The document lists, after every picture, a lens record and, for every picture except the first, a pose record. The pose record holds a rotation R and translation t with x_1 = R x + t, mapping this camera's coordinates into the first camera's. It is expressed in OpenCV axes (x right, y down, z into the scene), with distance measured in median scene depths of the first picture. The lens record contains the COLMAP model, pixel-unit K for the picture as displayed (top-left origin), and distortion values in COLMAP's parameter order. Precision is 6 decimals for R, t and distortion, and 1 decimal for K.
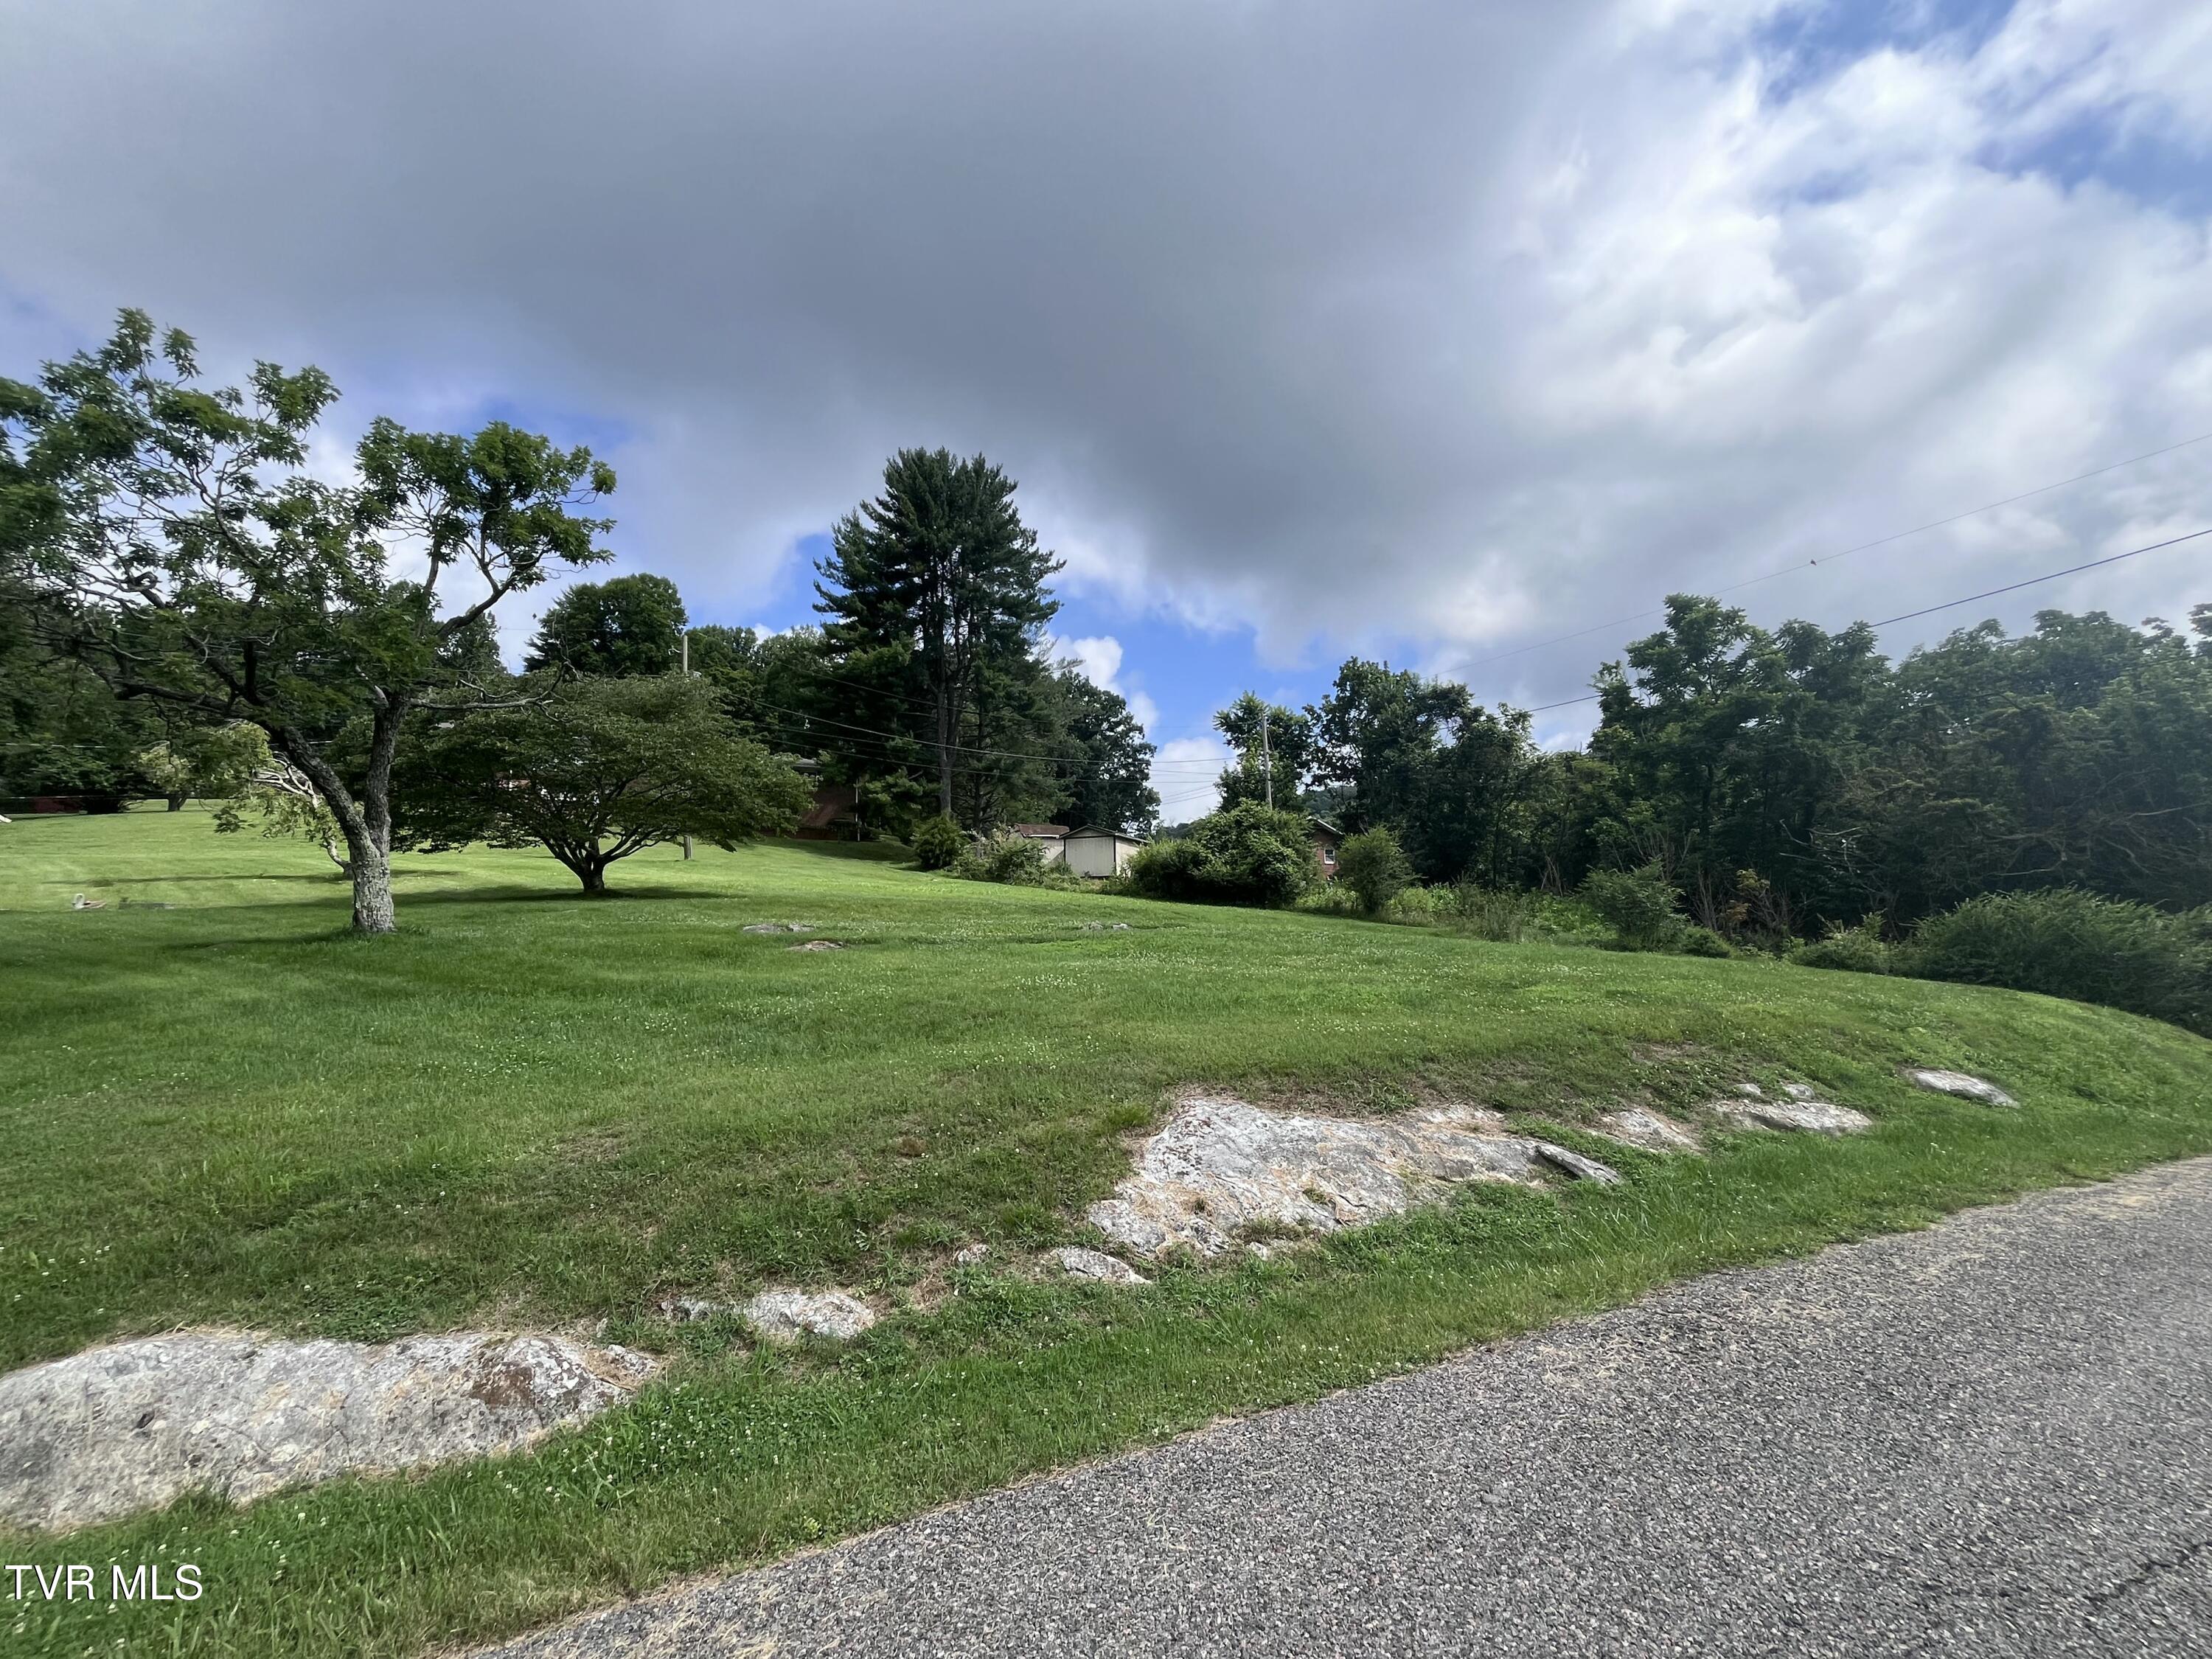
lens RADIAL K [[909.1, 0, 1106.0], [0, 909.1, 829.5], [0, 0, 1]] dist [-0.002098, -0.000276]
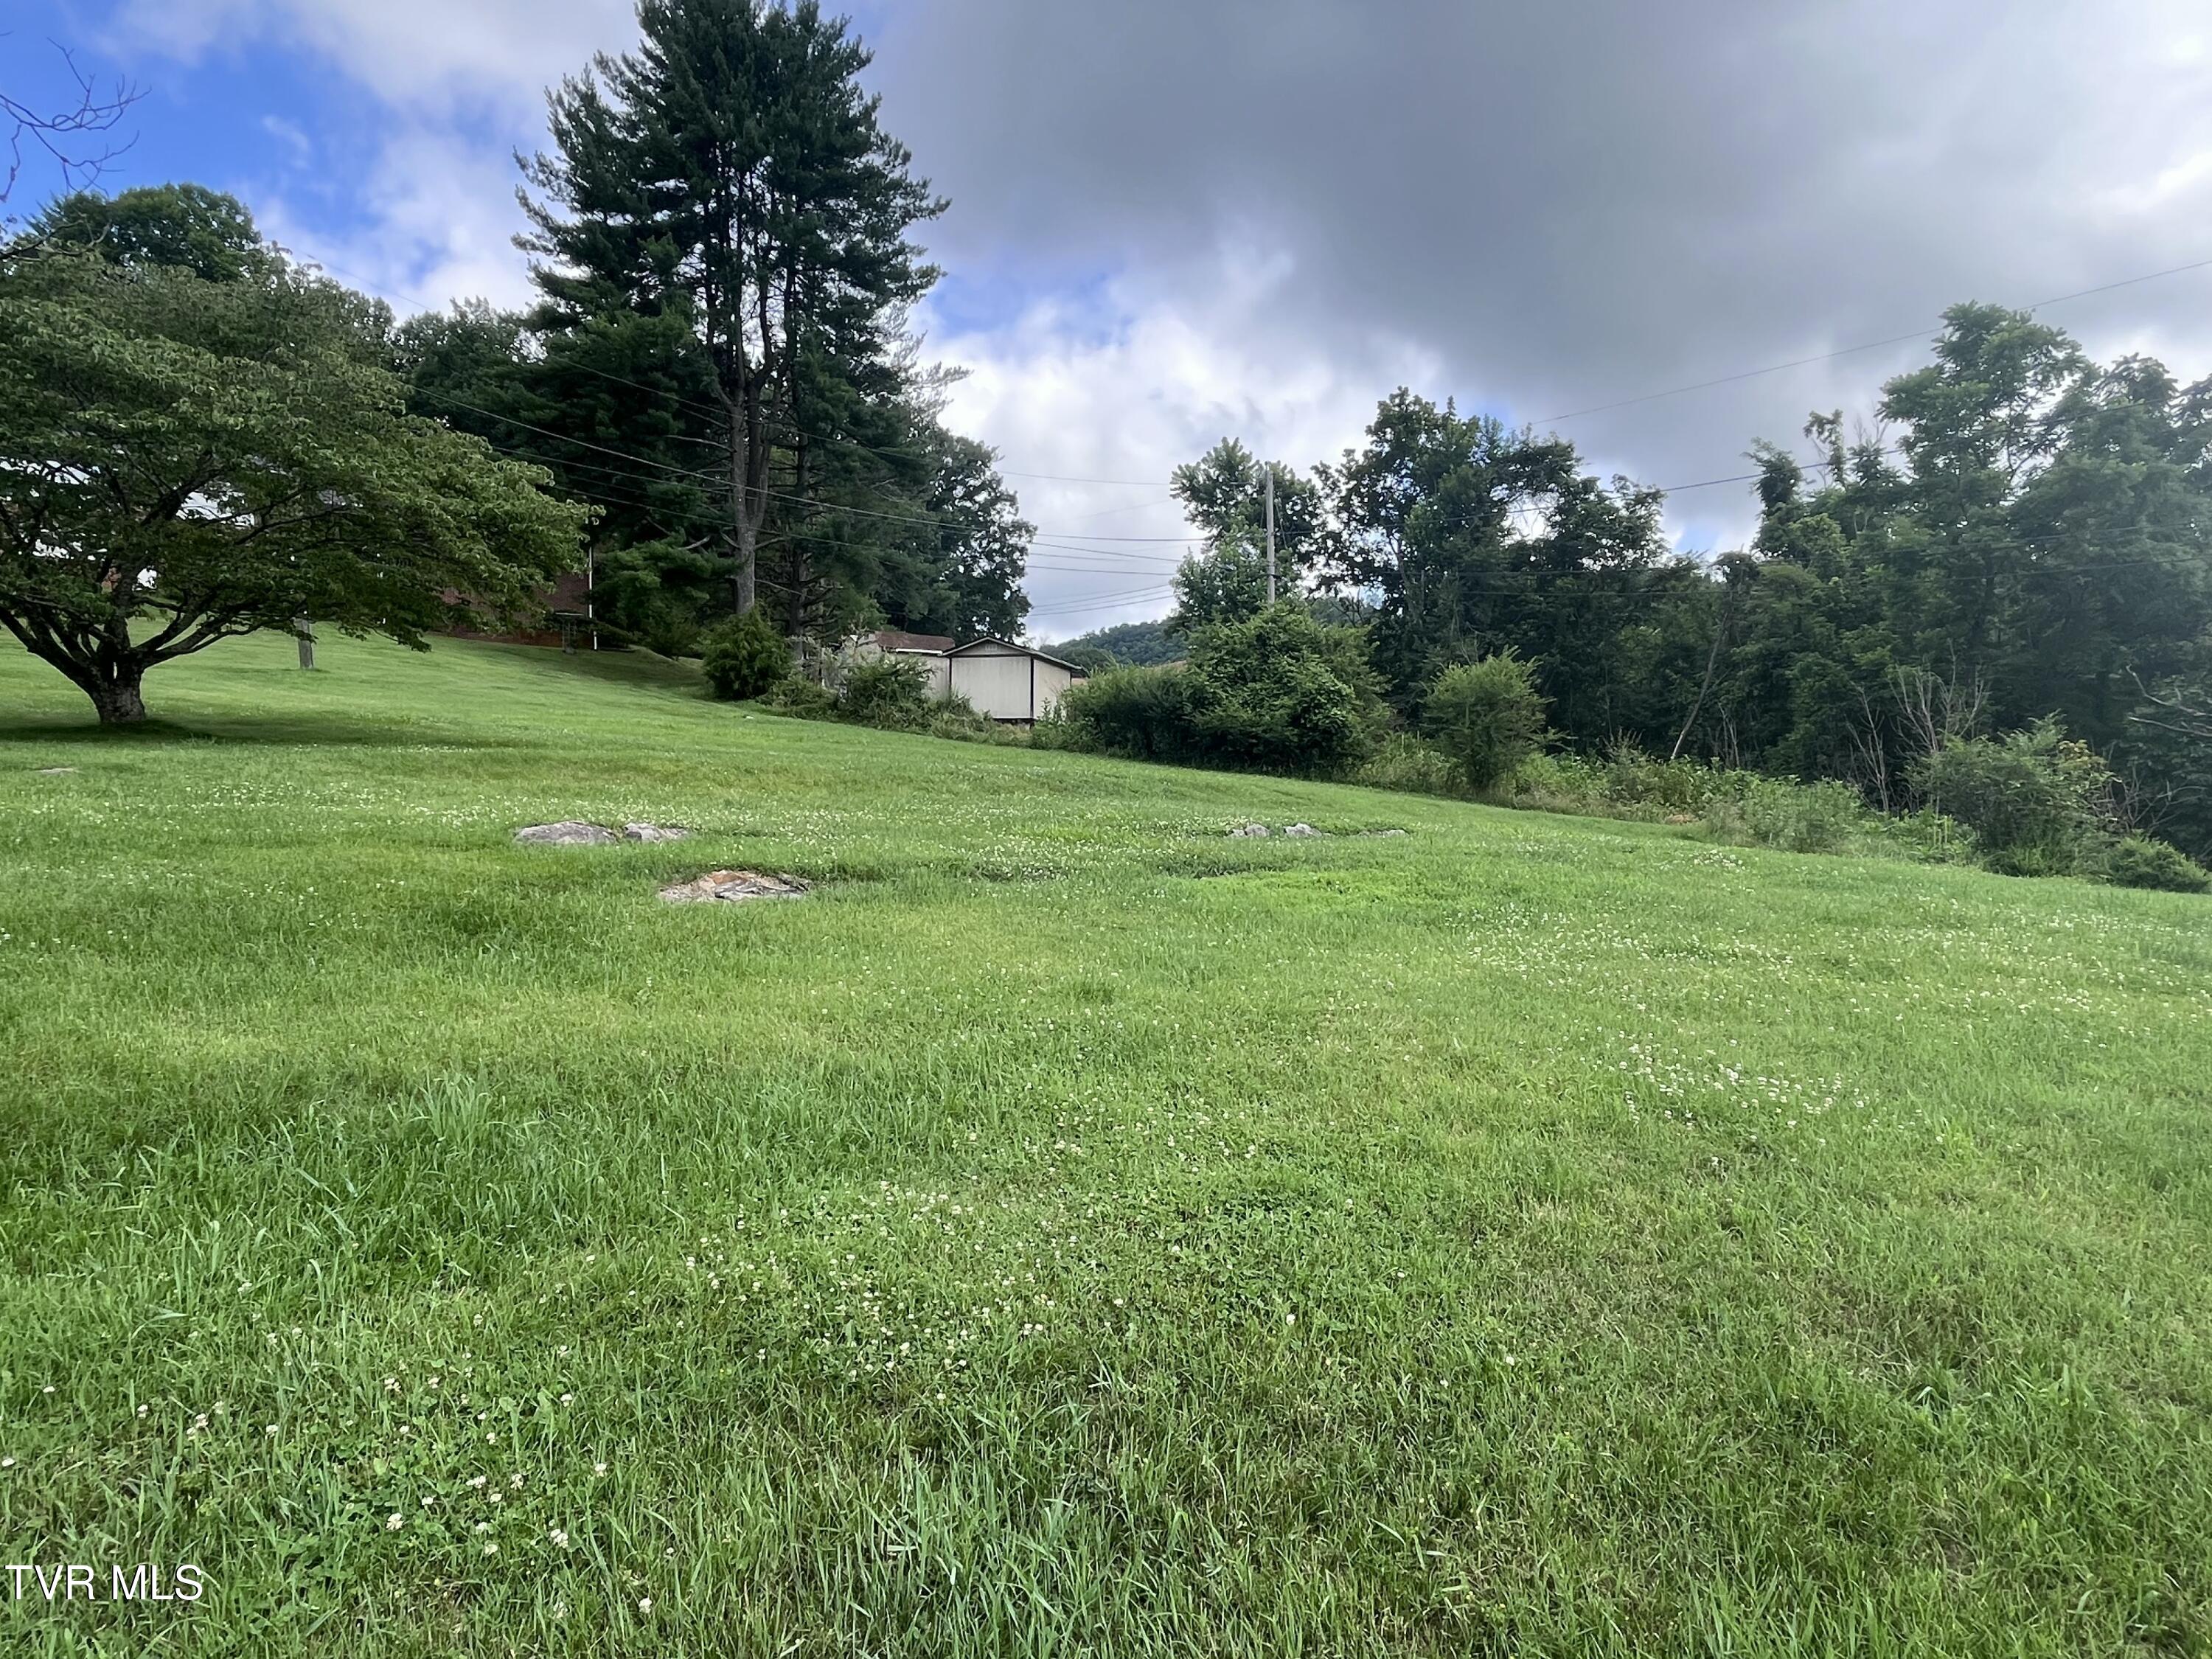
lens RADIAL K [[1263.0, 0, 1104.1], [0, 1263.0, 815.1], [0, 0, 1]] dist [0.001176, 0.000263]
pose [[0.989509, 0.019223, 0.143186, -0.085234], [-0.037253, 0.991543, 0.124320, 0.008148], [-0.139586, -0.128350, 0.981856, 0.157811]]
